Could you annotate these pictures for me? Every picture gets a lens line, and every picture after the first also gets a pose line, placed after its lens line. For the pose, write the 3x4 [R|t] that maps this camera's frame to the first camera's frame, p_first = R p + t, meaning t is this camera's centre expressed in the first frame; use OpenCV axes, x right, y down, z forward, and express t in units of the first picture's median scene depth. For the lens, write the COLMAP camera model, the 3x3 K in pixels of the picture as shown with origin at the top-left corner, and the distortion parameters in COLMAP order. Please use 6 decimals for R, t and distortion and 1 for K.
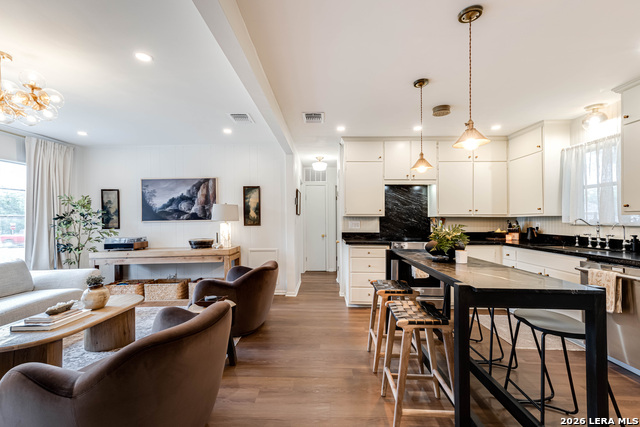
lens RADIAL K [[283.7, 0, 318.5], [0, 283.7, 217.1], [0, 0, 1]] dist [0.022276, -0.000470]
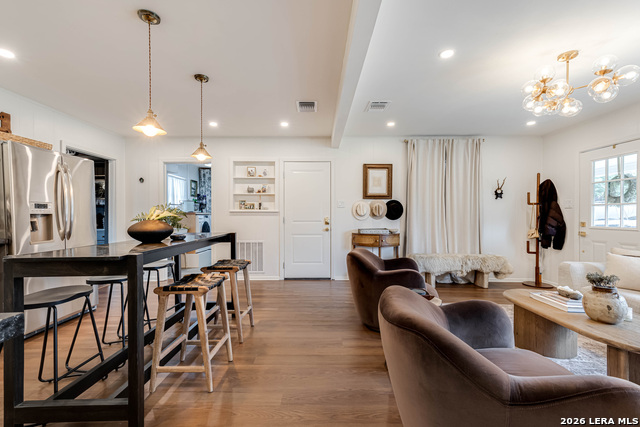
lens RADIAL K [[282.4, 0, 317.7], [0, 282.4, 216.4], [0, 0, 1]] dist [0.020644, -0.000545]
pose [[-0.999894, 0.005863, -0.013302, -0.043581], [0.005831, 0.999980, 0.002453, 0.035105], [0.013316, 0.002375, -0.999909, 1.053097]]
